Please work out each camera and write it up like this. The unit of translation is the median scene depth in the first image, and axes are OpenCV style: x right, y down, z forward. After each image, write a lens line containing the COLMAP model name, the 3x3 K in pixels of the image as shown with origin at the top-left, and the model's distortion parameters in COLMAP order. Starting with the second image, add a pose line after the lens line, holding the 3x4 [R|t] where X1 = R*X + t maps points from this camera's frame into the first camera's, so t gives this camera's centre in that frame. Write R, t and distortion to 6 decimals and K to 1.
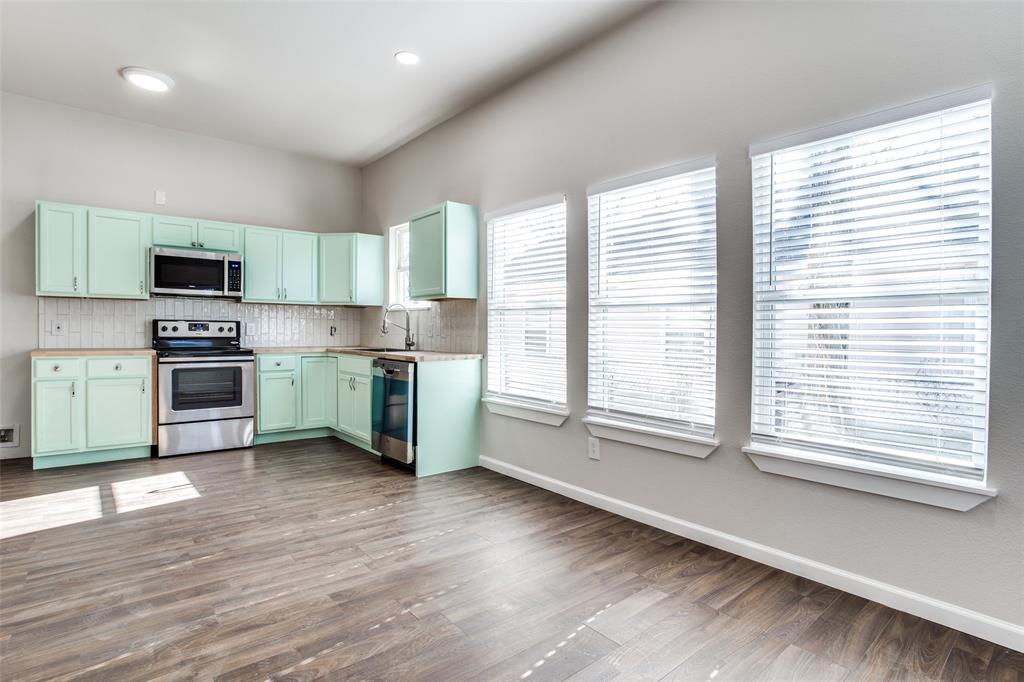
lens RADIAL K [[503.4, 0, 509.7], [0, 503.4, 338.5], [0, 0, 1]] dist [-0.067633, 0.023263]
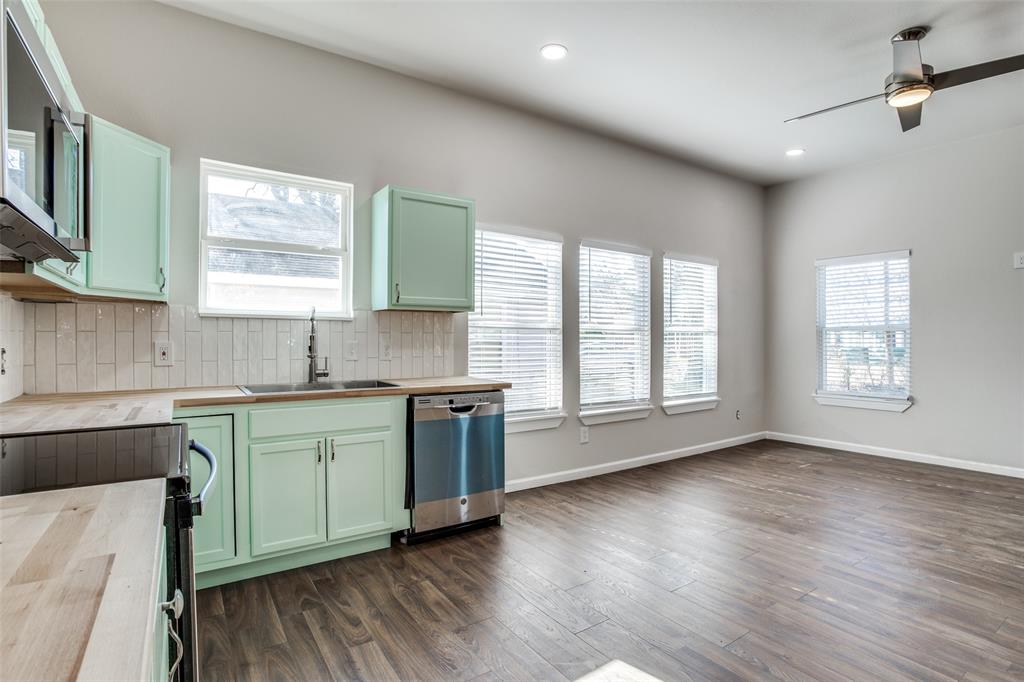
lens RADIAL K [[503.4, 0, 509.7], [0, 503.4, 338.5], [0, 0, 1]] dist [-0.067633, 0.023263]
pose [[0.116243, -0.007897, 0.993189, -0.918334], [0.015027, 0.999868, 0.006191, -0.038913], [-0.993107, 0.014205, 0.116346, 0.801191]]
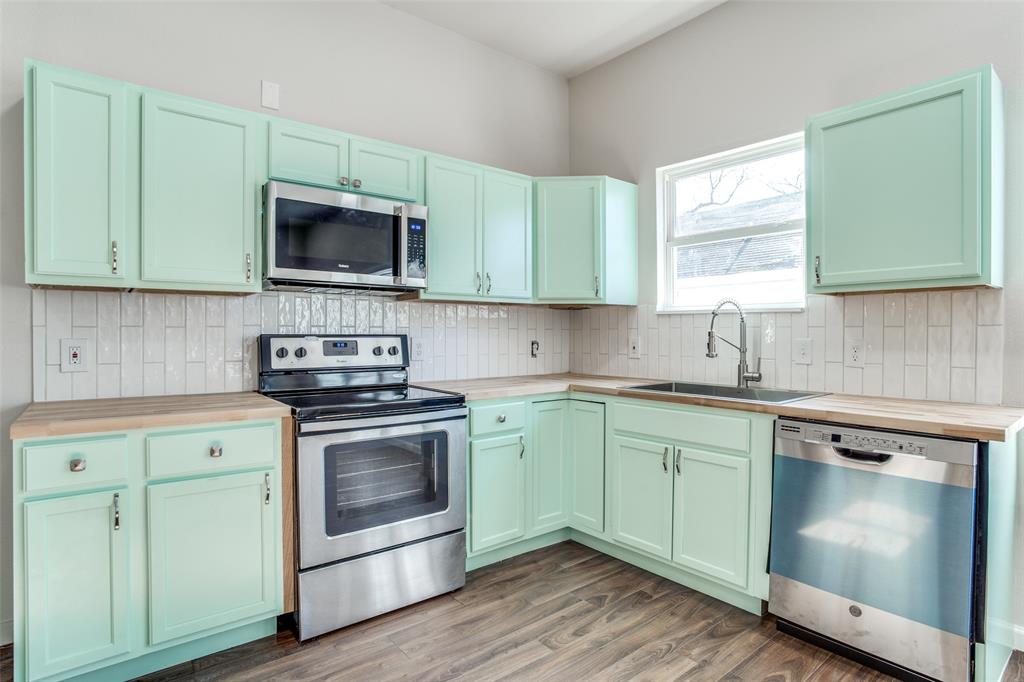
lens RADIAL K [[523.4, 0, 512.0], [0, 523.4, 341.0], [0, 0, 1]] dist [-0.071149, 0.025925]
pose [[0.999751, -0.007269, -0.021088, -0.506722], [0.007226, 0.999972, -0.002102, -0.031949], [0.021103, 0.001949, 0.999775, 0.527570]]
